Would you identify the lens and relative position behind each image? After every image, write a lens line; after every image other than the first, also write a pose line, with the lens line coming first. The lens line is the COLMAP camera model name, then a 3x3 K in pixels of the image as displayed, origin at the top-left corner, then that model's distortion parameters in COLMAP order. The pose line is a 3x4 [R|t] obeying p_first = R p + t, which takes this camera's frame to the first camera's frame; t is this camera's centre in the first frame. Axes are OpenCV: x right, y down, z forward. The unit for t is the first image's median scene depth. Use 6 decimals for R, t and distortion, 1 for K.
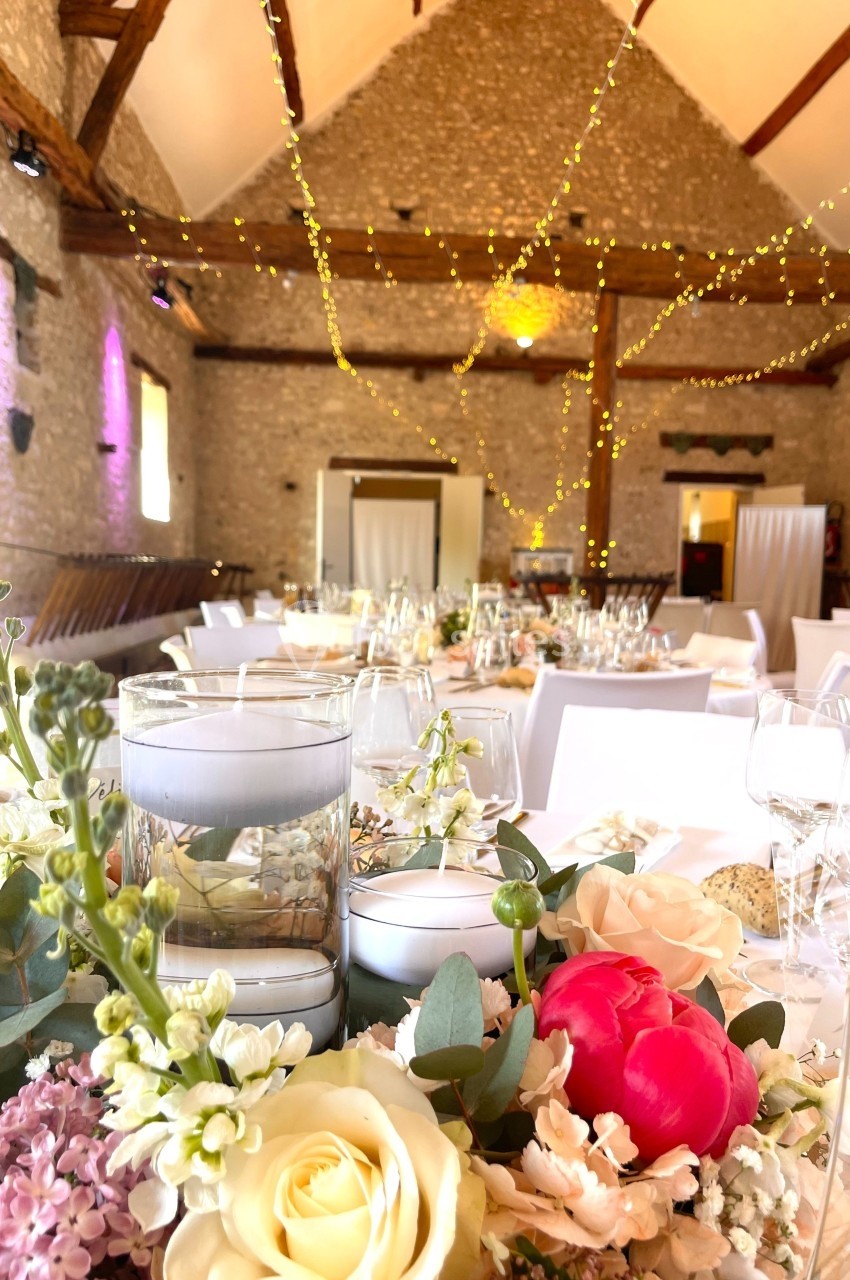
lens RADIAL K [[1024.6, 0, 423.0], [0, 1024.6, 674.5], [0, 0, 1]] dist [-0.006362, -0.017393]
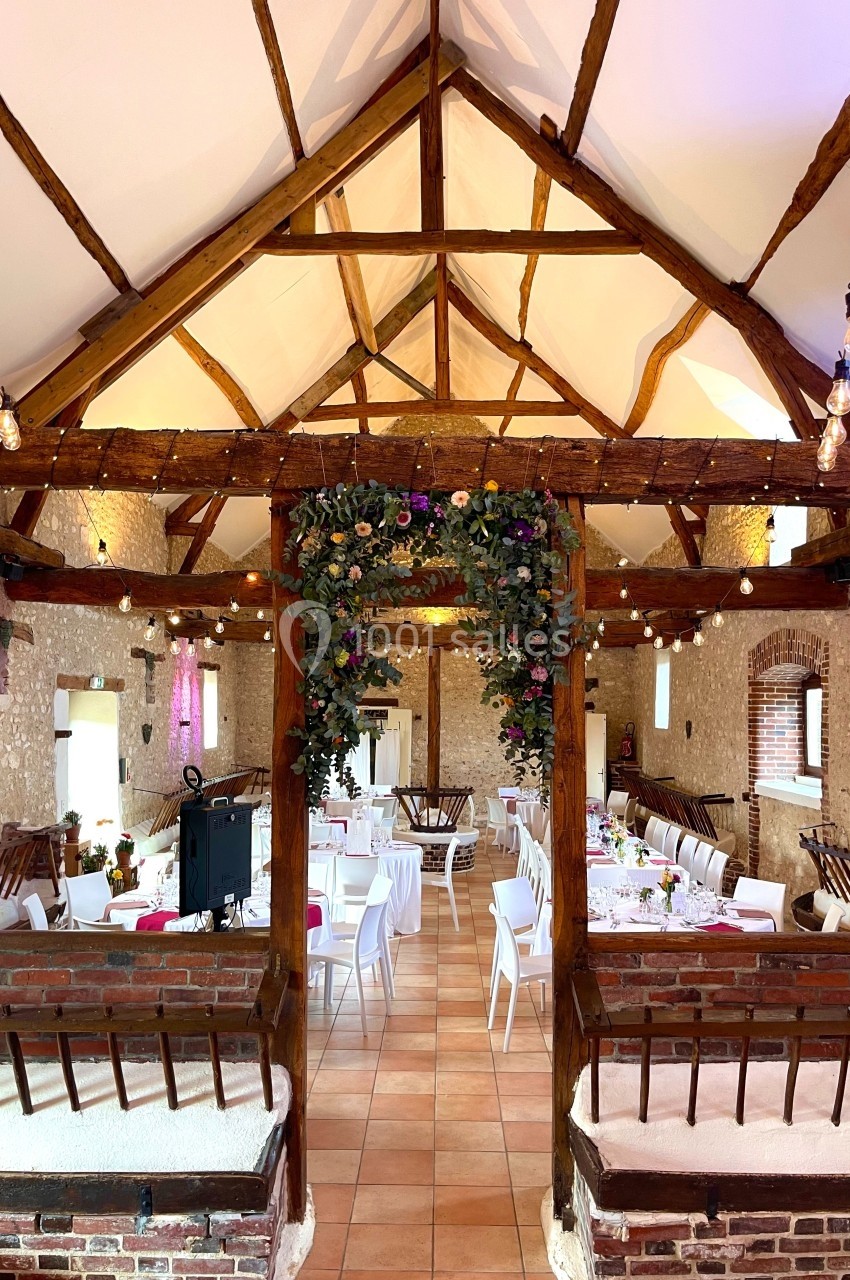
lens RADIAL K [[1024.6, 0, 423.0], [0, 1024.6, 674.5], [0, 0, 1]] dist [-0.006362, -0.017393]
pose [[0.998507, -0.016623, -0.052035, 0.159525], [0.010326, 0.992837, -0.119026, -0.056657], [0.053641, 0.118311, 0.991527, -0.596899]]
